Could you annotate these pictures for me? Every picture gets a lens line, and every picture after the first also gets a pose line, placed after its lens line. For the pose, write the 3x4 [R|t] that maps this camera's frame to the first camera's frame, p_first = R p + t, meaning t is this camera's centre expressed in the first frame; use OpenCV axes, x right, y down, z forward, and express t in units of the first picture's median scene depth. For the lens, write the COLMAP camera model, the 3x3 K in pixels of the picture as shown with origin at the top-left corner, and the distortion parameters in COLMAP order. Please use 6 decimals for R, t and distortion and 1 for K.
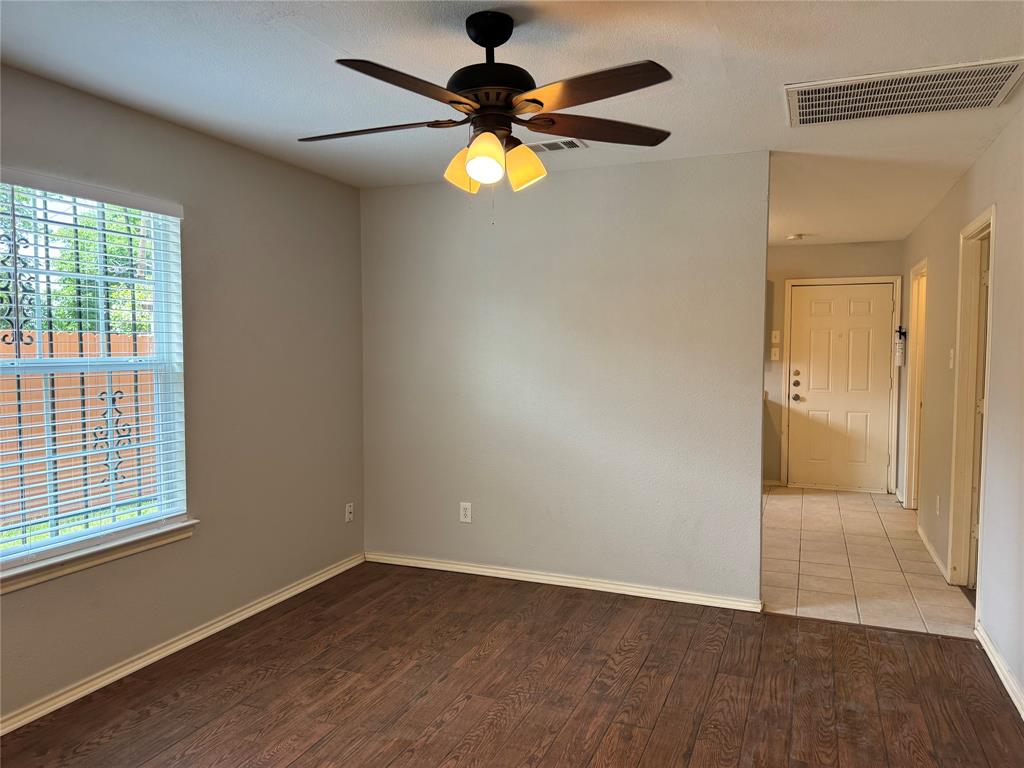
lens RADIAL K [[713.5, 0, 512.0], [0, 713.5, 384.0], [0, 0, 1]] dist [0.111467, -0.190825]
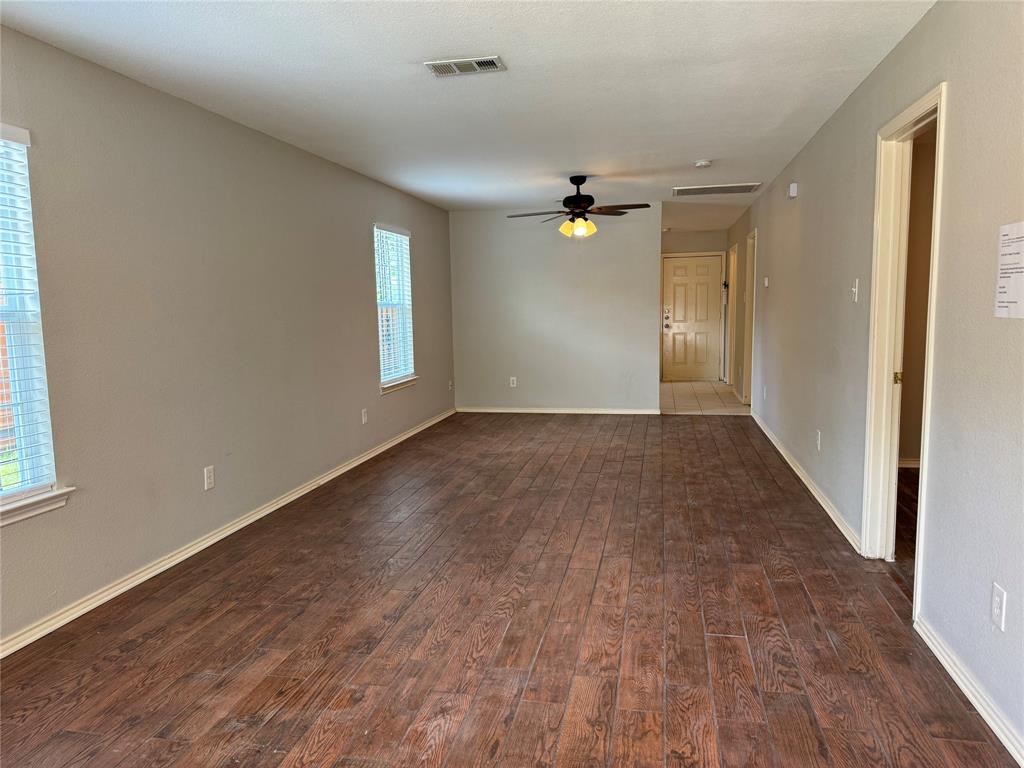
lens RADIAL K [[713.5, 0, 512.0], [0, 713.5, 384.0], [0, 0, 1]] dist [0.111467, -0.190825]
pose [[0.982570, -0.038846, 0.181789, -0.550716], [0.027800, 0.997631, 0.062920, 0.083039], [-0.183803, -0.056769, 0.981323, -1.174207]]
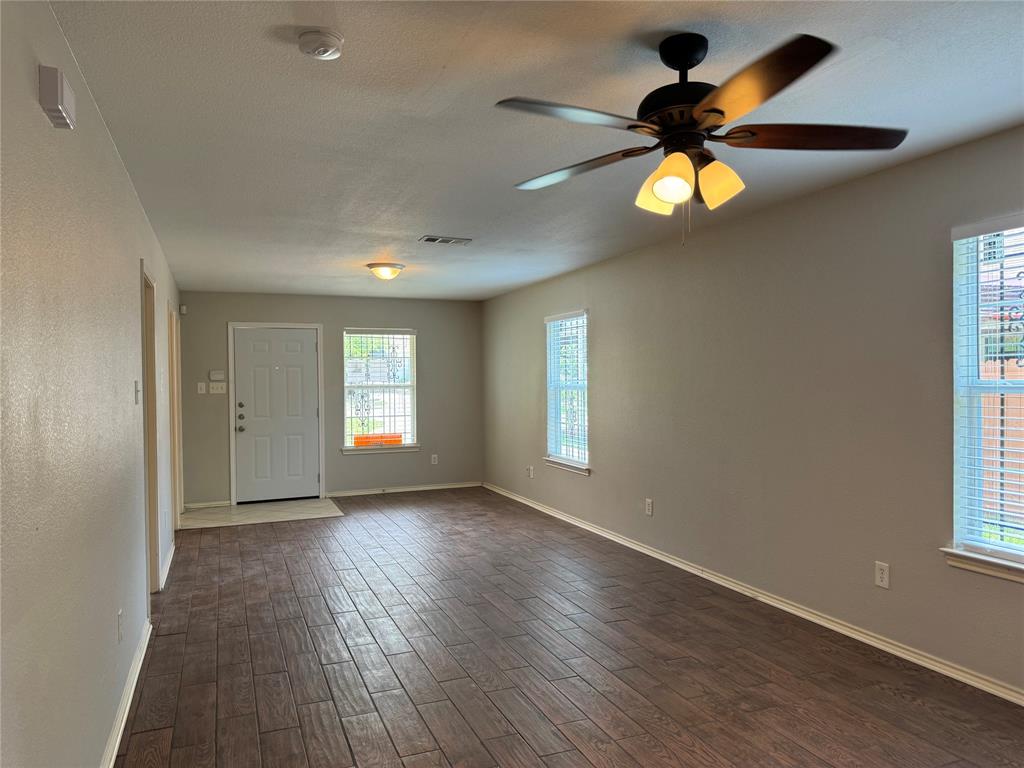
lens RADIAL K [[720.9, 0, 512.0], [0, 720.9, 384.0], [0, 0, 1]] dist [-0.004363, -0.000238]
pose [[-0.714160, 0.014597, -0.699830, 0.500127], [-0.024461, 0.998651, 0.045792, -0.045219], [0.699555, 0.049821, -0.712840, 0.929085]]
